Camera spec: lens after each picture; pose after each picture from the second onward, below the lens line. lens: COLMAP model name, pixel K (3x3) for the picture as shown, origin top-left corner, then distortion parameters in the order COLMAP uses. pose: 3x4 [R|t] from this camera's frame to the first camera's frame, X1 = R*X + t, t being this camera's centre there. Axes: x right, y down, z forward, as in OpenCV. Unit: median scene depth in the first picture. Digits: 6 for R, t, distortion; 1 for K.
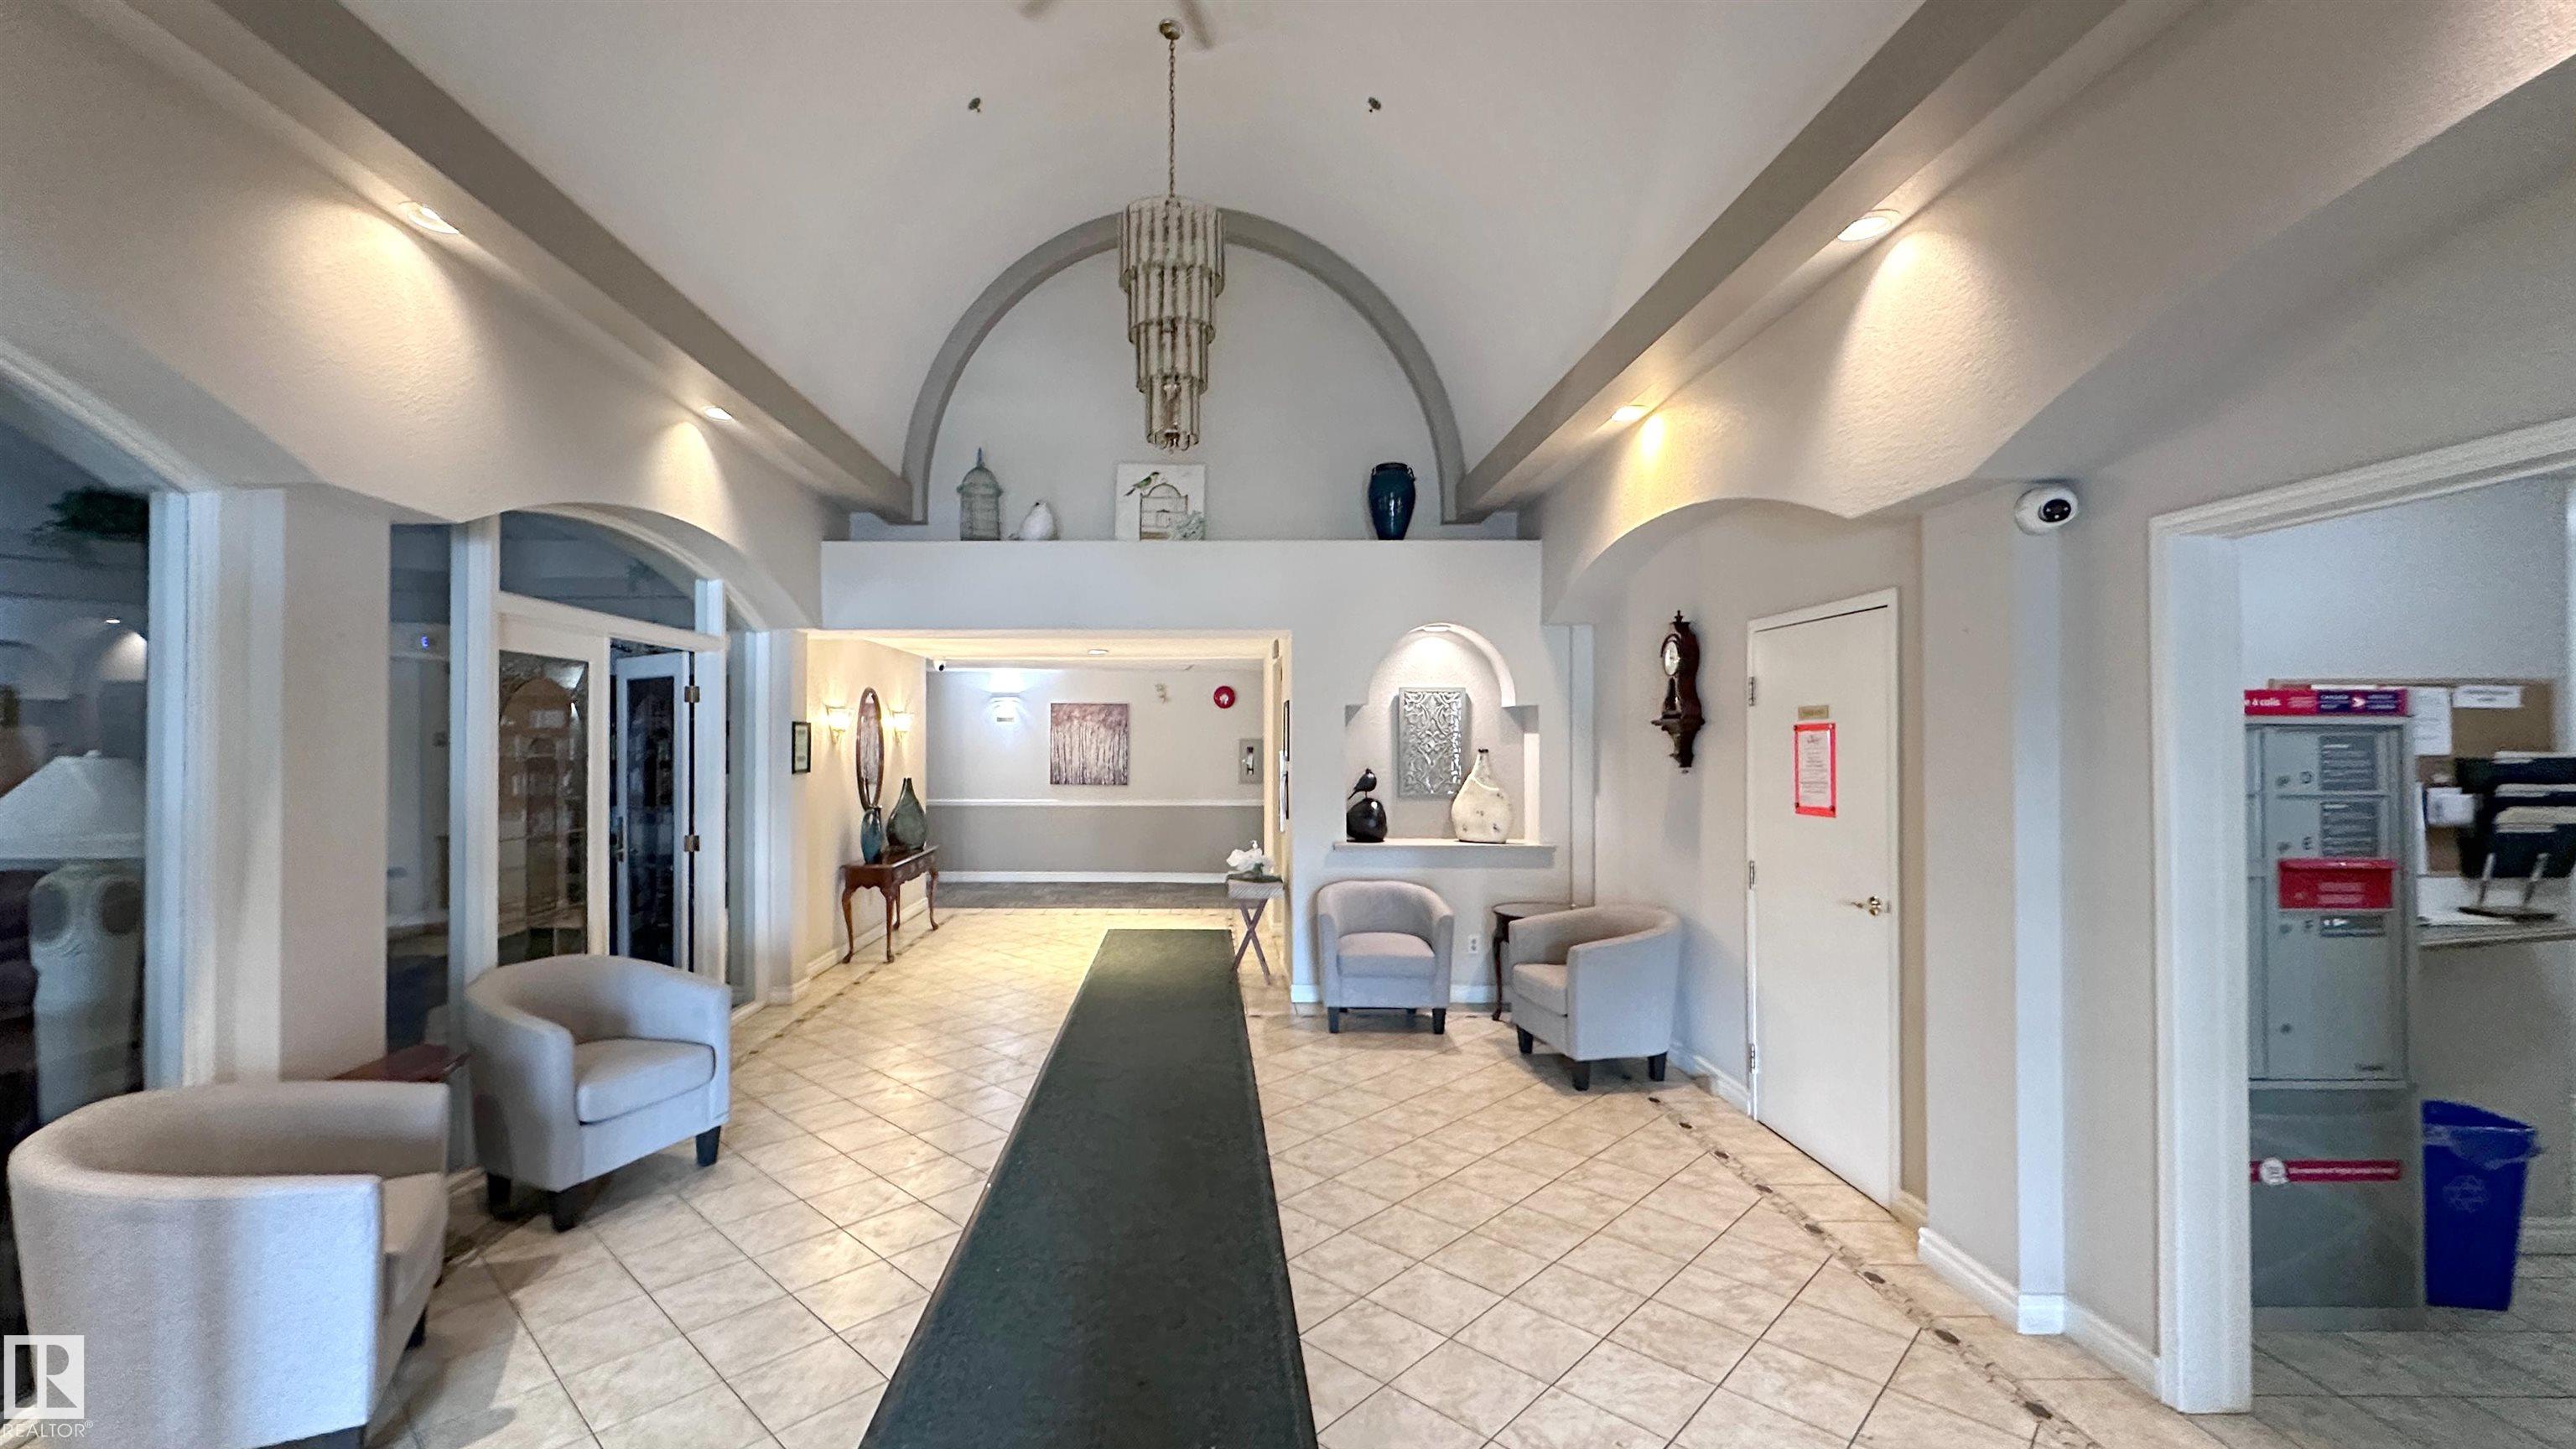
lens RADIAL K [[1059.1, 0, 1287.3], [0, 1059.1, 665.3], [0, 0, 1]] dist [0.001447, 0.000196]
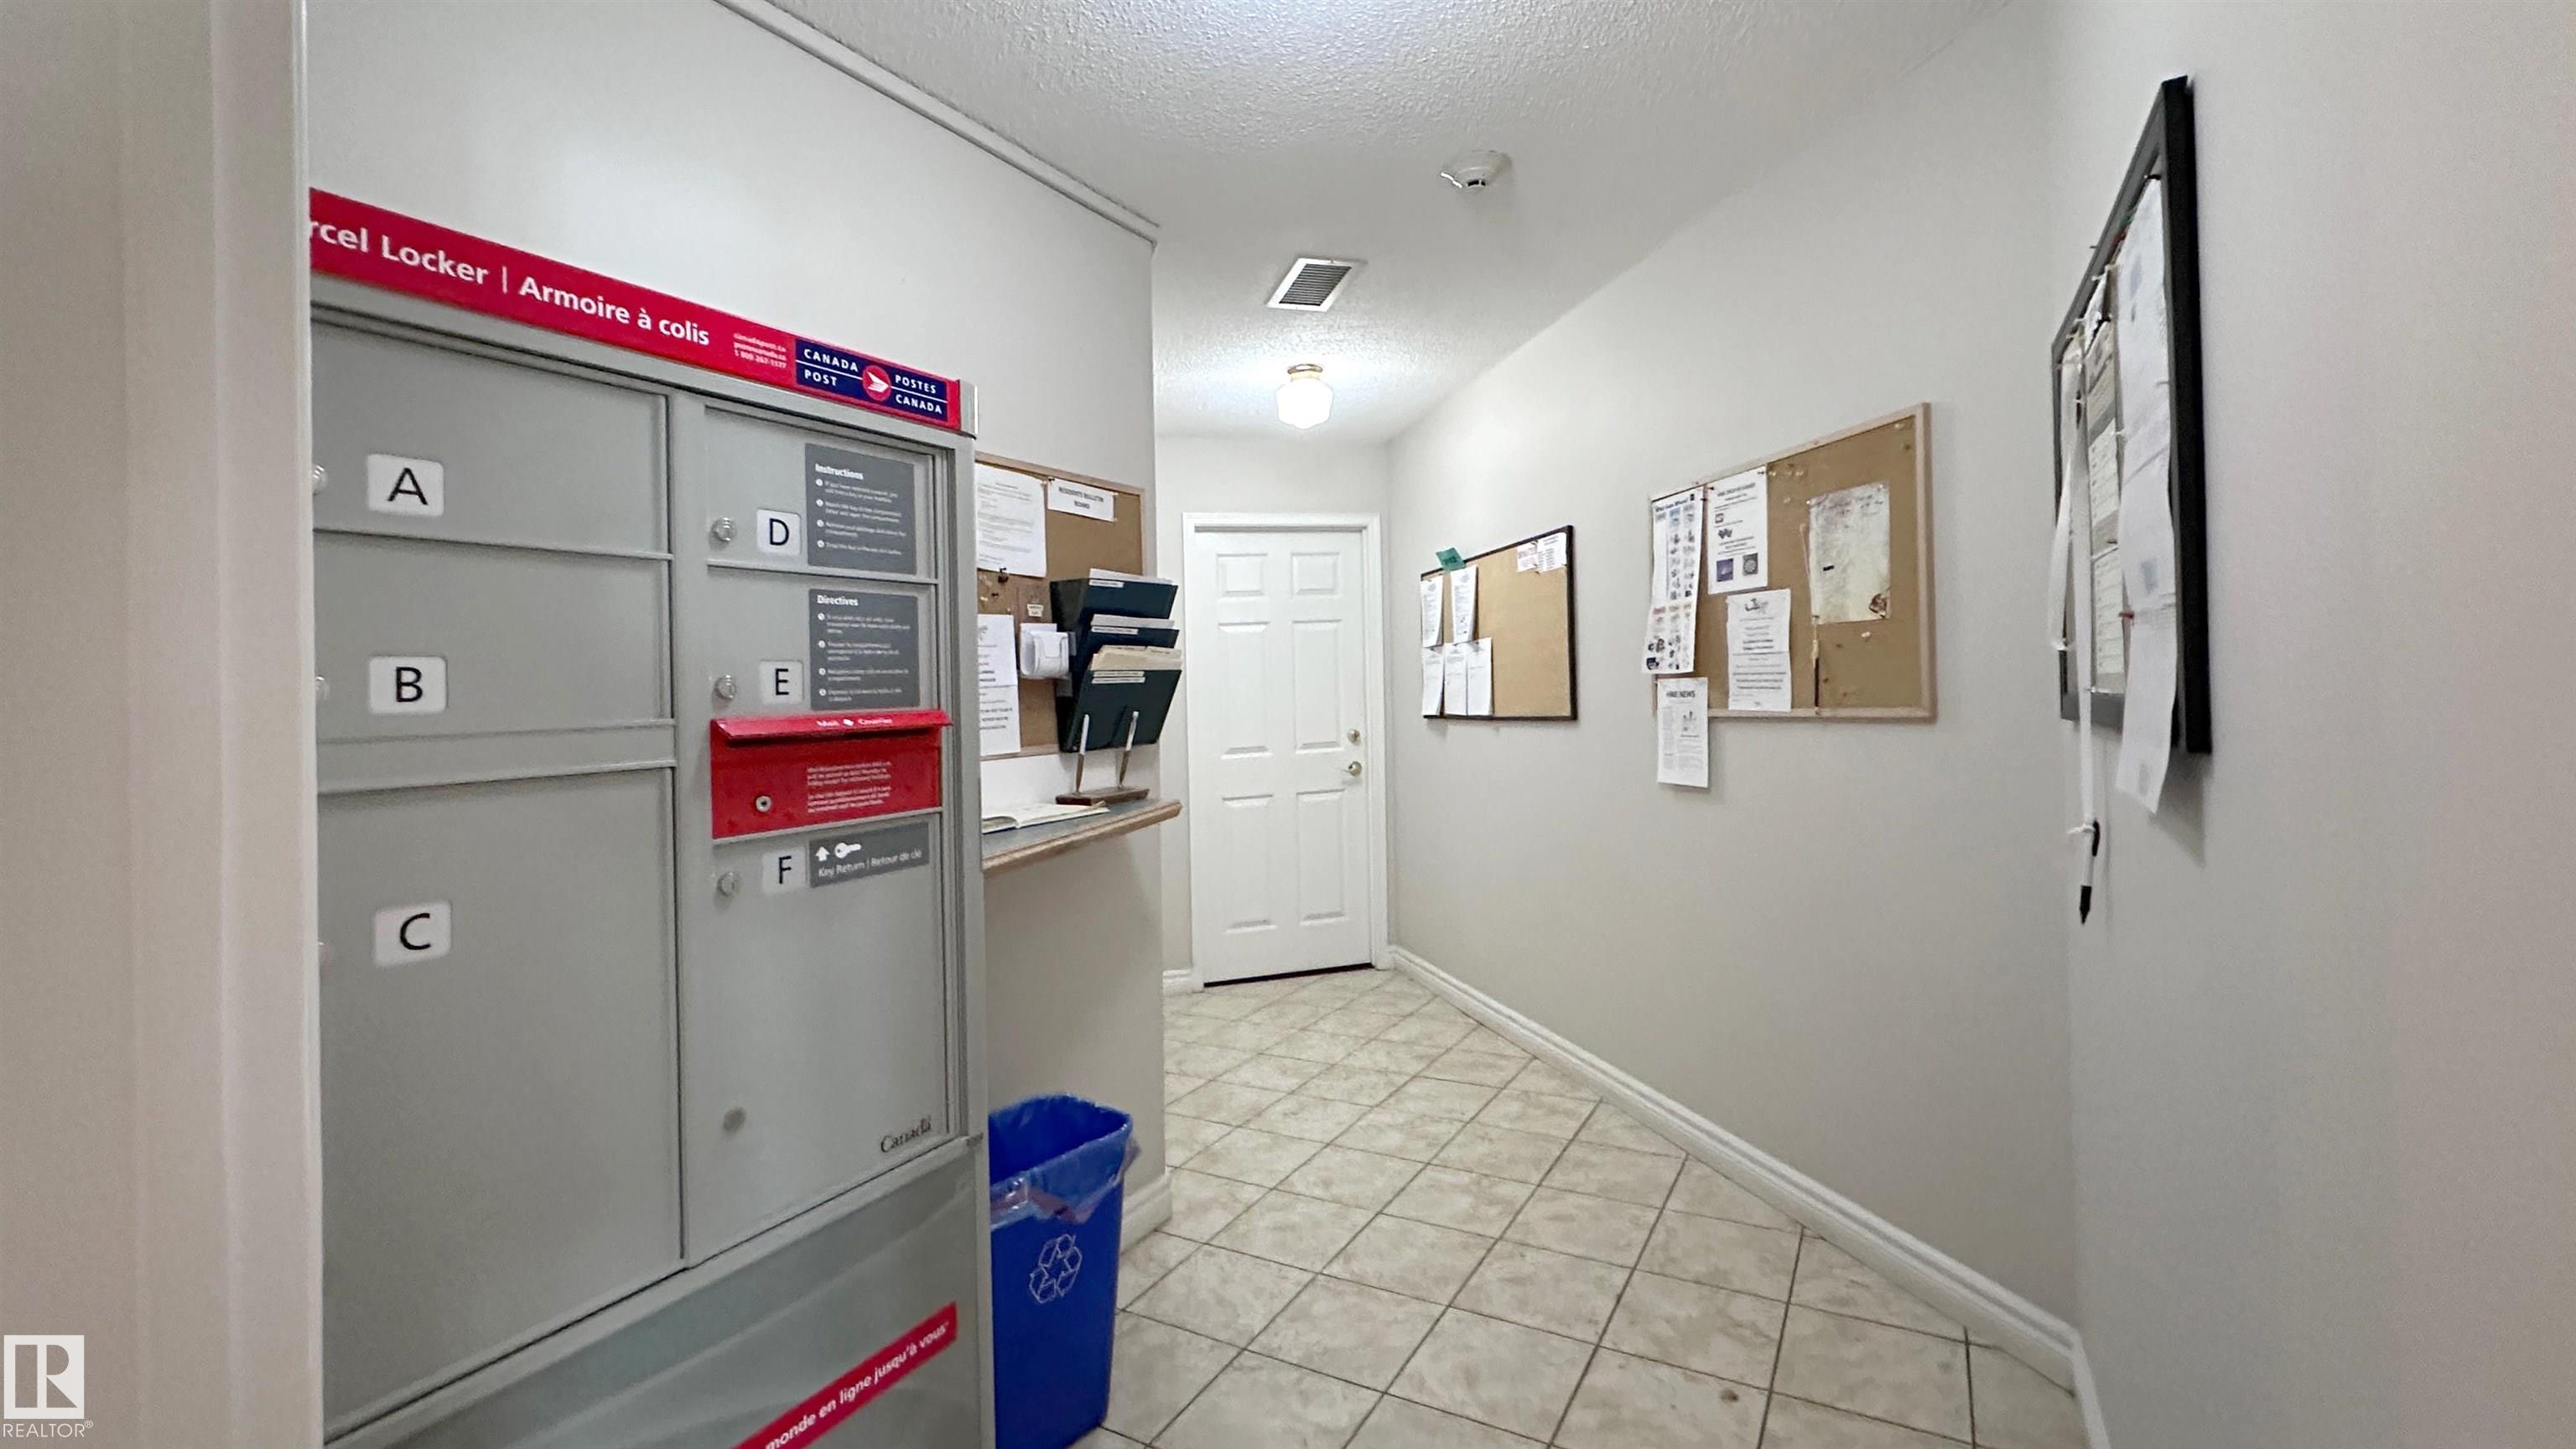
lens RADIAL K [[1059.1, 0, 1287.3], [0, 1059.1, 665.3], [0, 0, 1]] dist [0.001447, 0.000196]
pose [[0.533885, -0.013888, 0.845443, 0.696917], [0.009128, 0.999902, 0.010662, 0.156869], [-0.845508, 0.002025, 0.533959, 0.583956]]
